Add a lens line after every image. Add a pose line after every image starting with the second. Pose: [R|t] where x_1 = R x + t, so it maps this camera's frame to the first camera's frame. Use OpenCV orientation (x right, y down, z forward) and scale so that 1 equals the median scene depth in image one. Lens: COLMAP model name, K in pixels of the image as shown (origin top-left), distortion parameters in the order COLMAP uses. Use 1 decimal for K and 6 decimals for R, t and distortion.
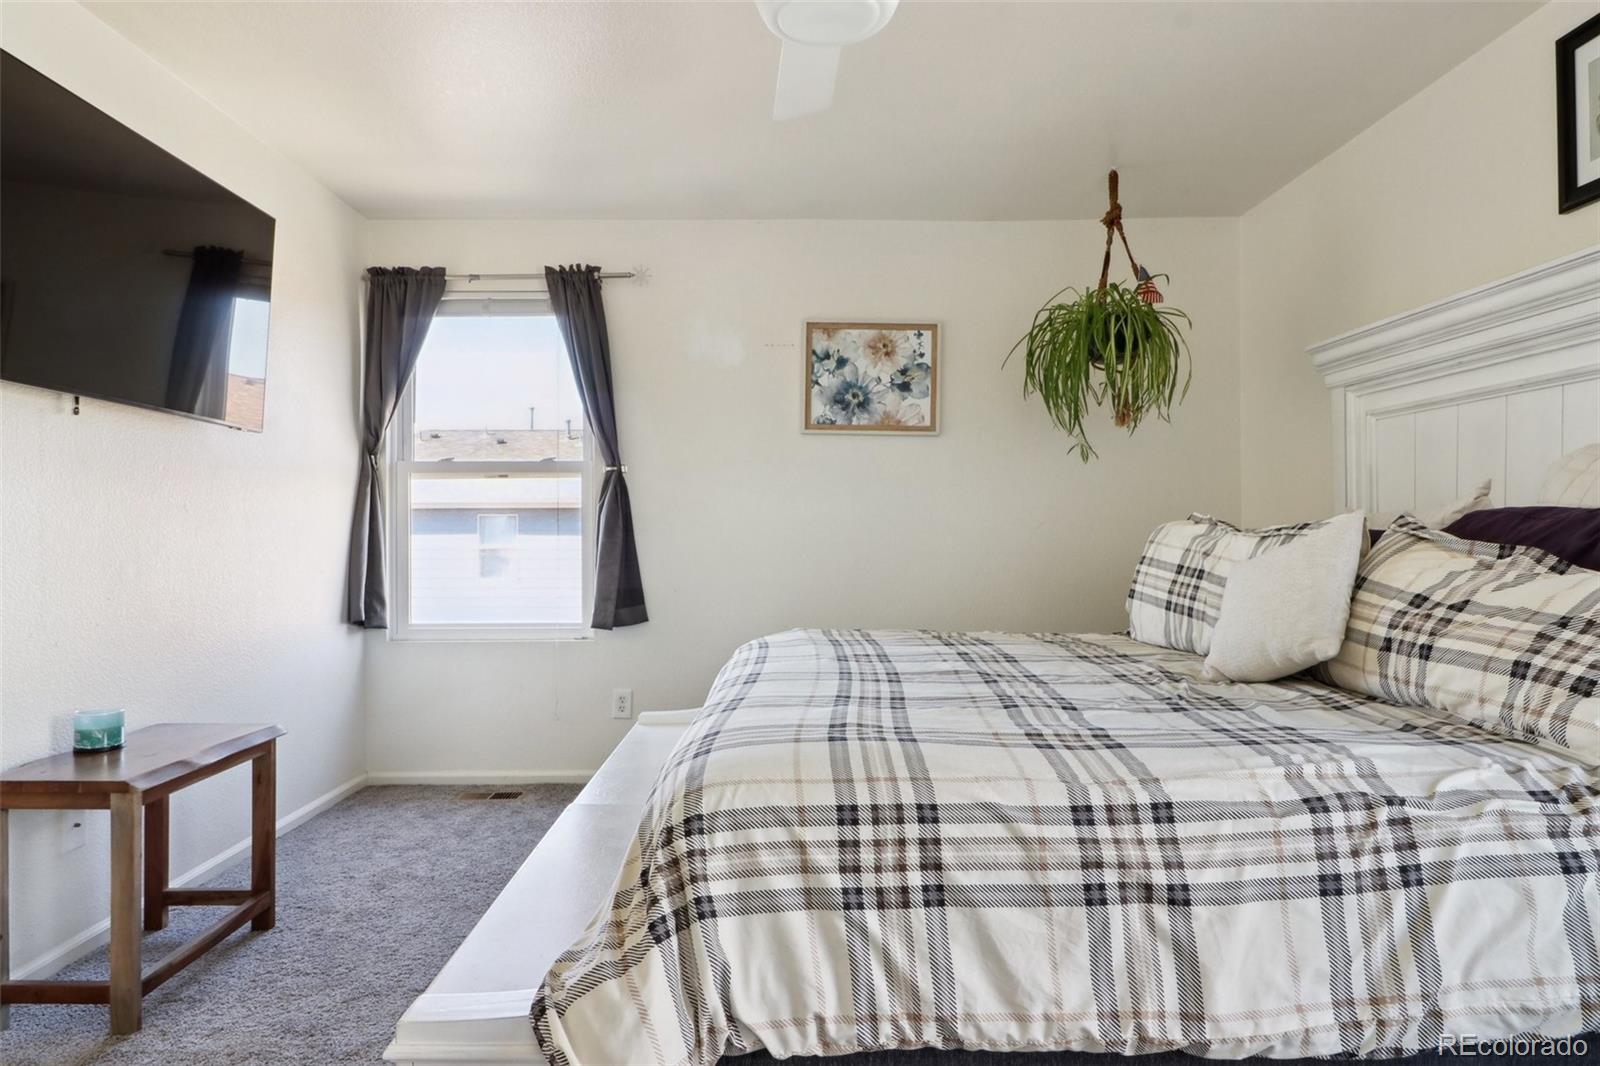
lens RADIAL K [[947.4, 0, 793.9], [0, 947.4, 535.0], [0, 0, 1]] dist [0.009358, -0.013638]
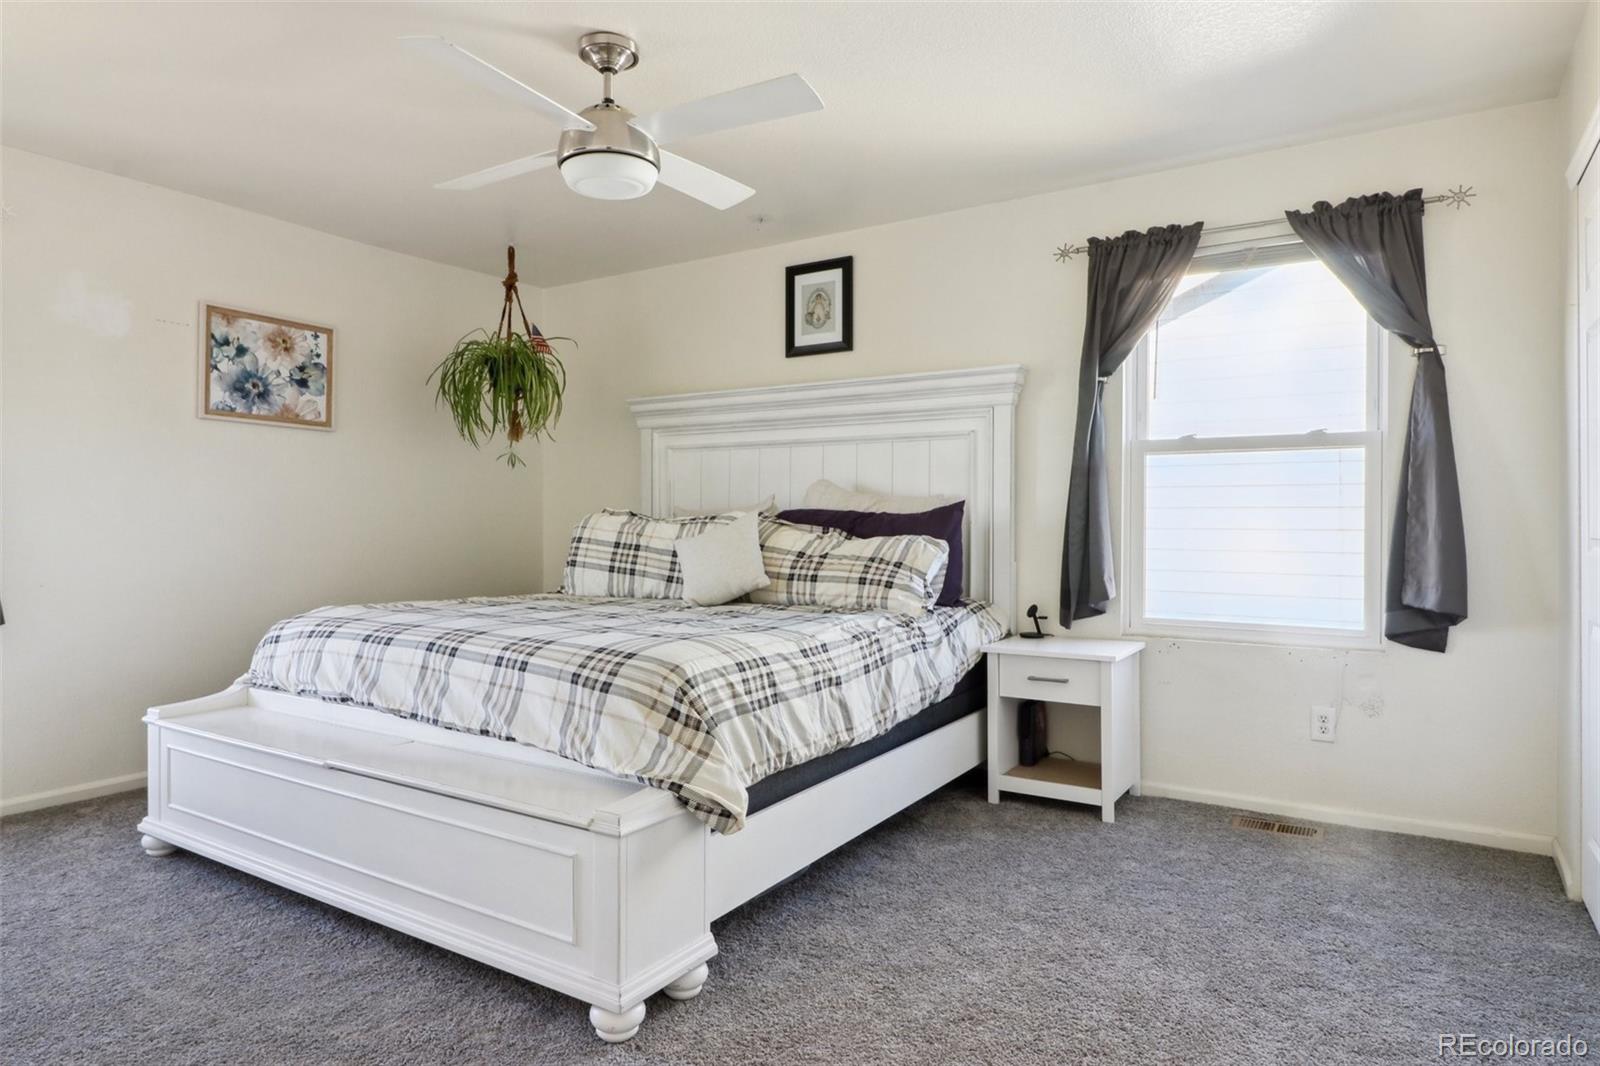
lens RADIAL K [[947.4, 0, 801.9], [0, 947.4, 525.0], [0, 0, 1]] dist [0.009358, -0.013638]
pose [[0.537860, -0.000226, 0.843034, -0.499207], [-0.001025, 0.999999, 0.000923, 0.001598], [-0.843033, -0.001361, 0.537859, -0.046941]]
